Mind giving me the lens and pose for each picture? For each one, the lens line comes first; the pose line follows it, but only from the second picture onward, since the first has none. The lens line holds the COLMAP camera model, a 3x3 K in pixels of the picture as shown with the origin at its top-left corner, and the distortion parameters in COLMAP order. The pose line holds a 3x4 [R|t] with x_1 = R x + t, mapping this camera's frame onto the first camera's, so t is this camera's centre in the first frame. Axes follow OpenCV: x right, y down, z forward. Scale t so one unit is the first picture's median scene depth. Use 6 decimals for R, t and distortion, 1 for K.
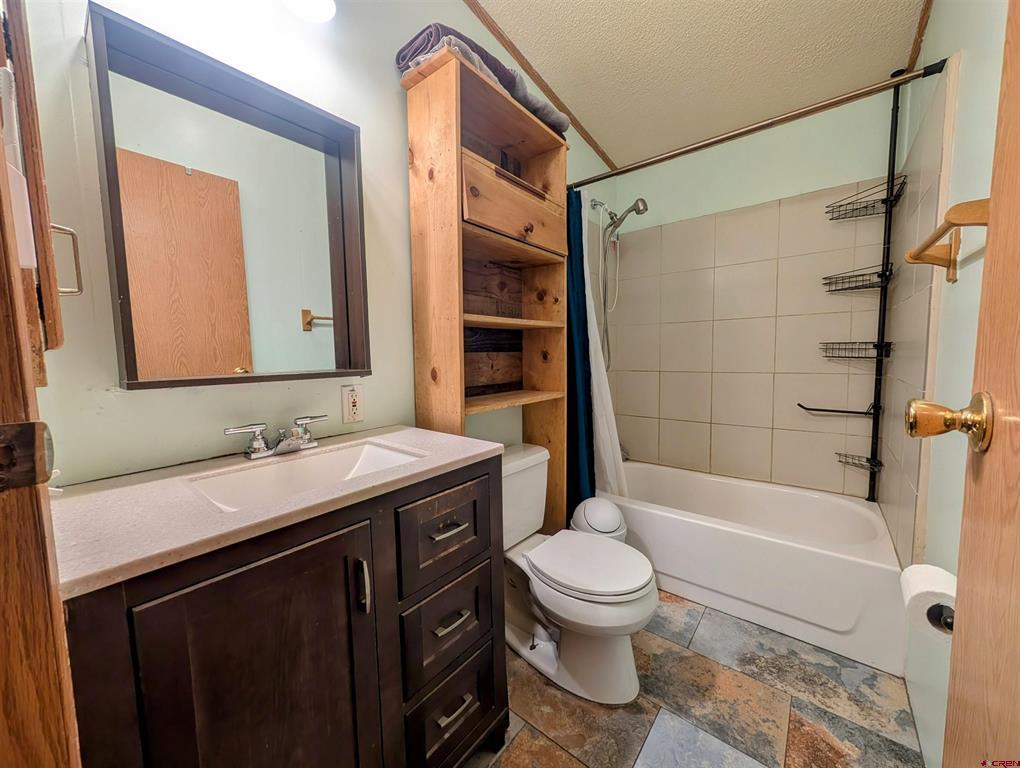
lens RADIAL K [[385.6, 0, 510.0], [0, 385.6, 384.0], [0, 0, 1]] dist [0.000002, 0.000120]
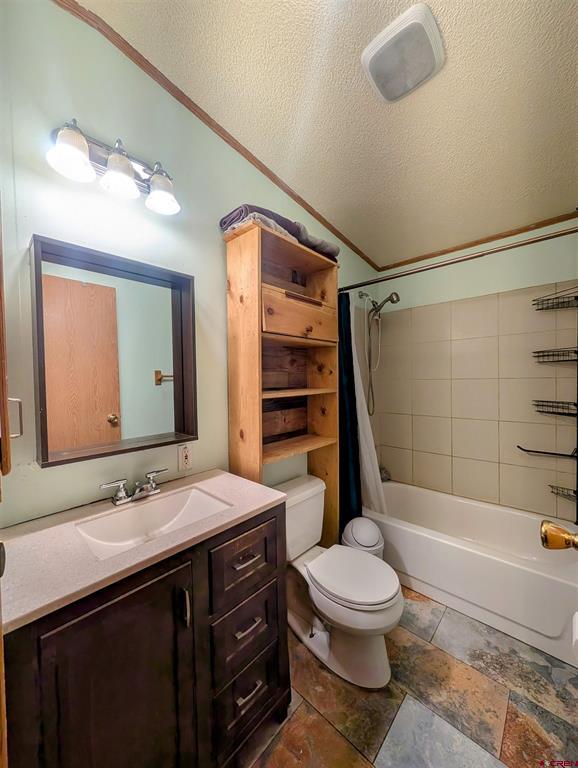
lens RADIAL K [[290.3, 0, 289.4], [0, 290.3, 384.0], [0, 0, 1]] dist [0.000002, 0.000120]
pose [[0.998069, 0.002260, -0.062078, 0.047432], [-0.005858, 0.998309, -0.057831, -0.152990], [0.061842, 0.058083, 0.996394, -0.075432]]
